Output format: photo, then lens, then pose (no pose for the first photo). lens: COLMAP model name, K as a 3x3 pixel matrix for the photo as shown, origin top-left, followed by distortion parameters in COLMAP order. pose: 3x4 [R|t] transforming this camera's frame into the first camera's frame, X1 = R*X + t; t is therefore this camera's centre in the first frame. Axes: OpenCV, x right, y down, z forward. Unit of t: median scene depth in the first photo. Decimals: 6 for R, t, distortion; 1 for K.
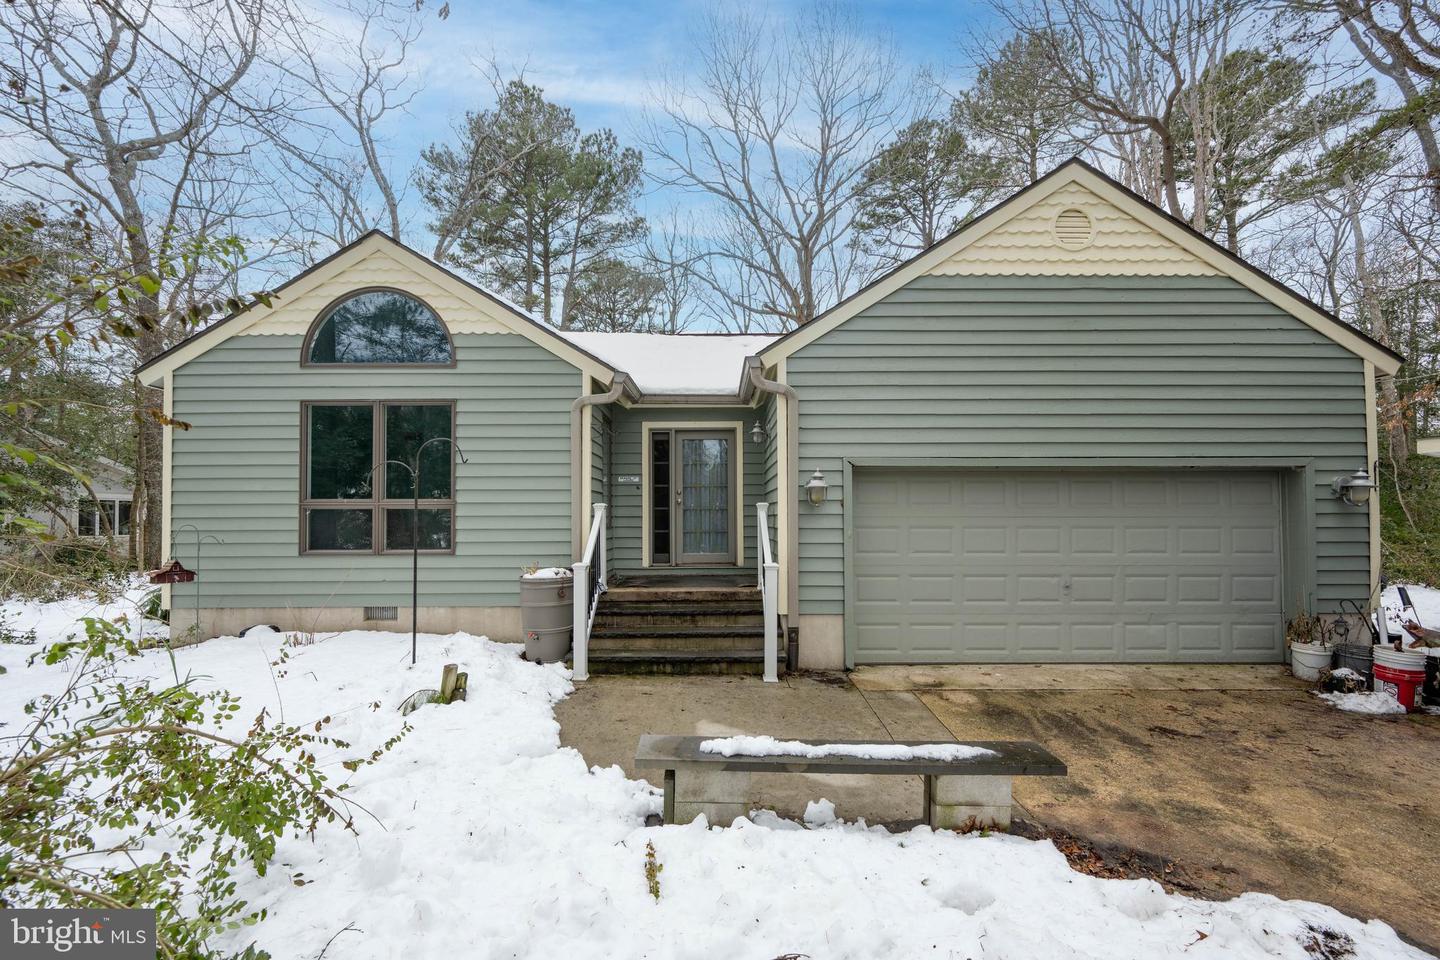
lens RADIAL K [[584.9, 0, 718.2], [0, 584.9, 521.1], [0, 0, 1]] dist [-0.003146, 0.000361]
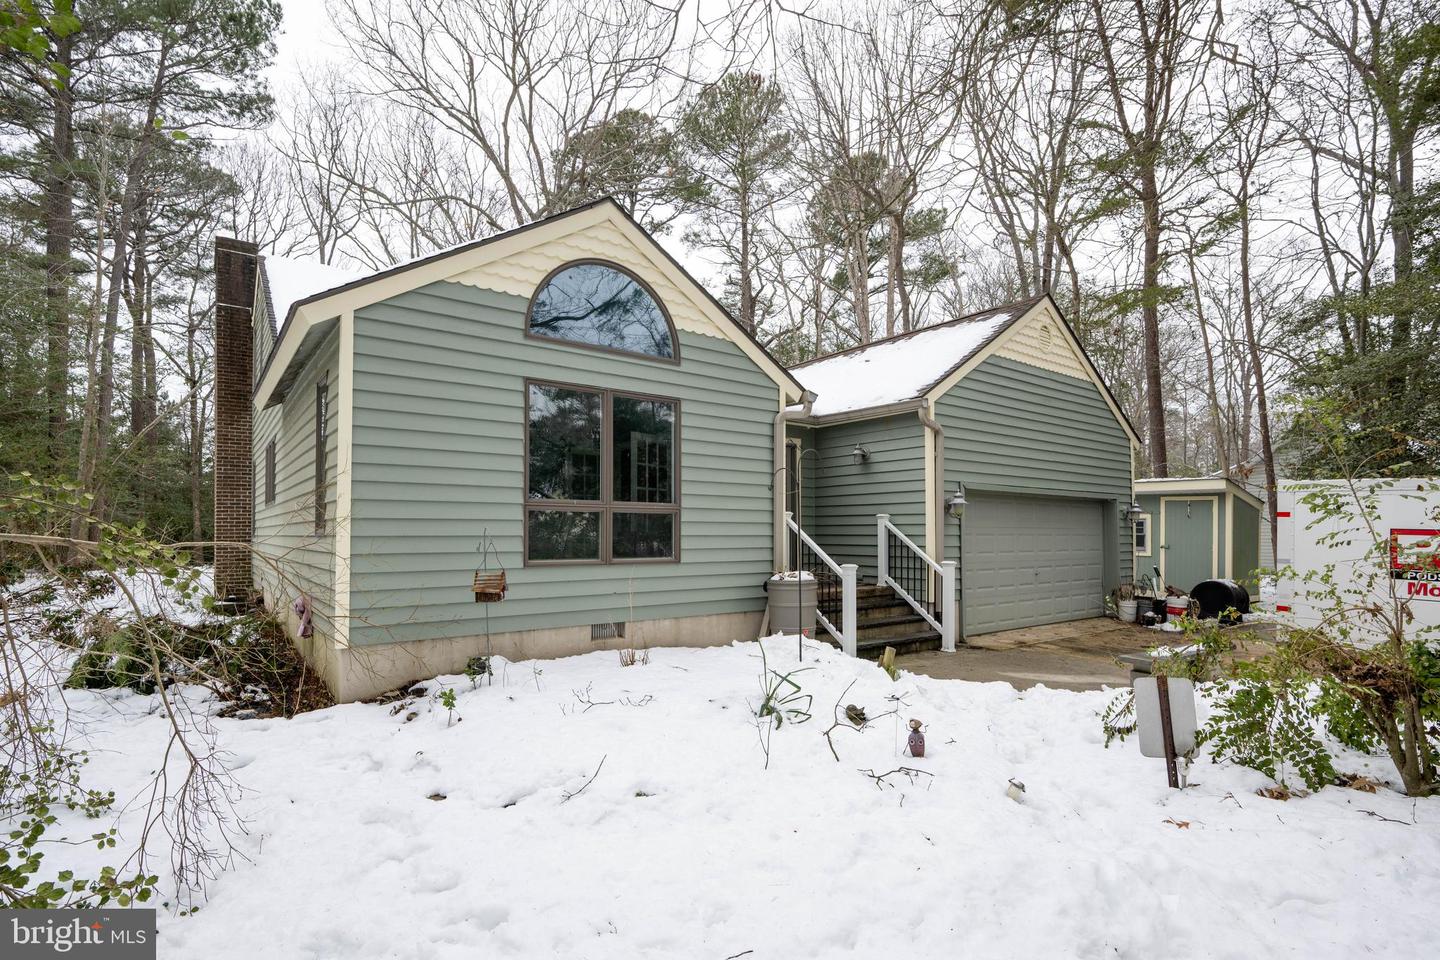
lens RADIAL K [[692.1, 0, 719.8], [0, 692.1, 522.6], [0, 0, 1]] dist [-0.002086, -0.000519]
pose [[0.799896, 0.012618, 0.600005, -1.133750], [-0.007472, 0.999911, -0.011067, 0.005322], [-0.600091, 0.004370, 0.799919, 0.067069]]
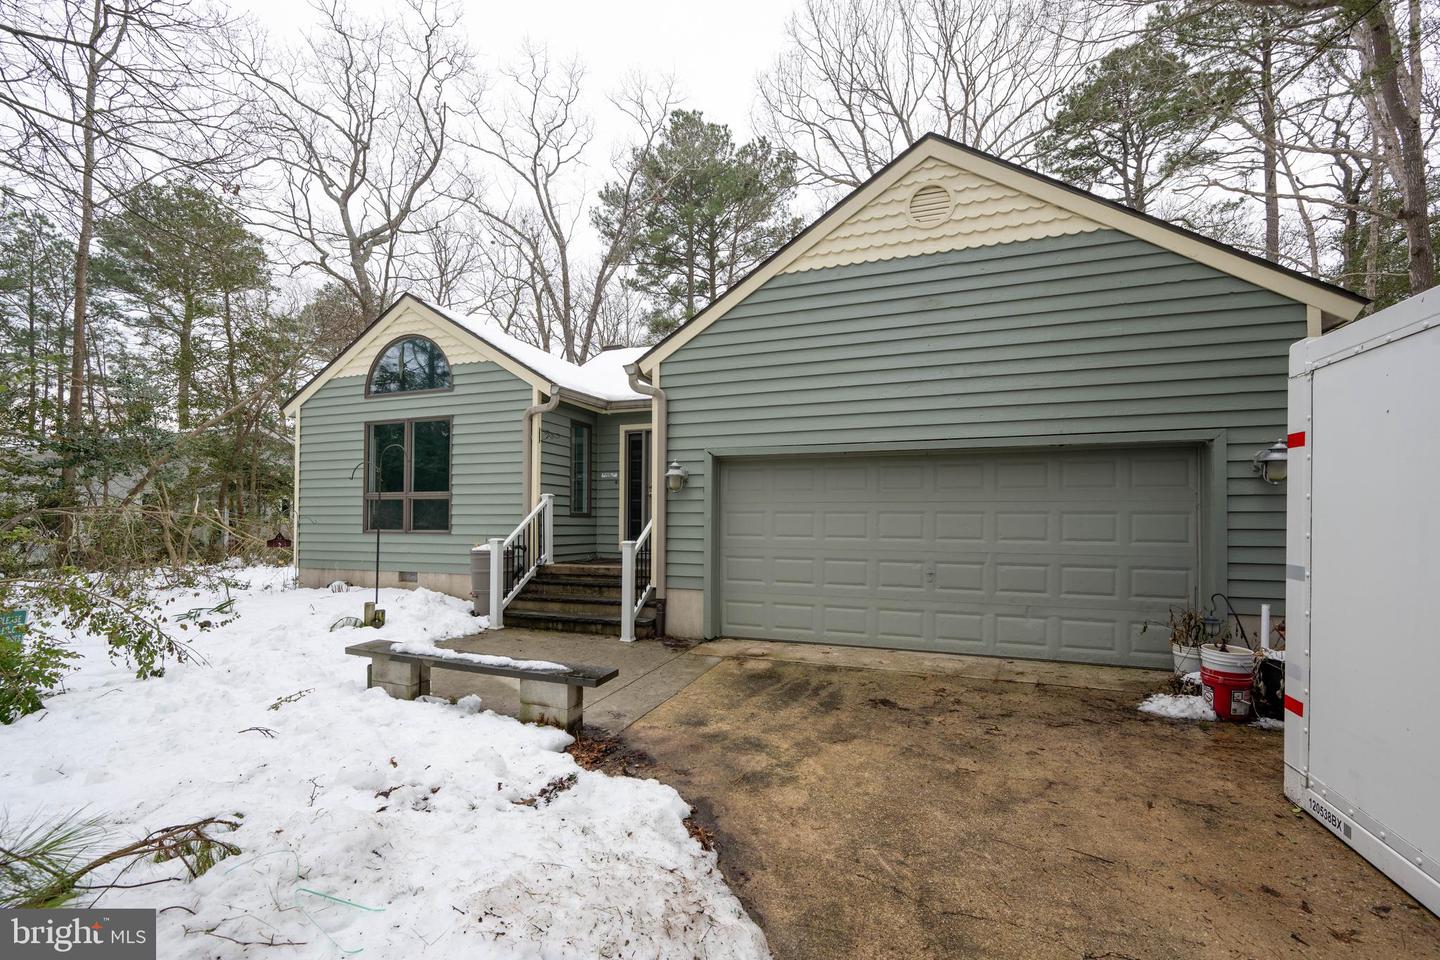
lens RADIAL K [[604.5, 0, 717.9], [0, 604.5, 530.8], [0, 0, 1]] dist [-0.001718, -0.000146]
pose [[0.939196, 0.011115, -0.343203, 0.606810], [-0.009599, 0.999935, 0.006116, 0.038331], [0.343248, -0.002450, 0.939241, -0.068677]]
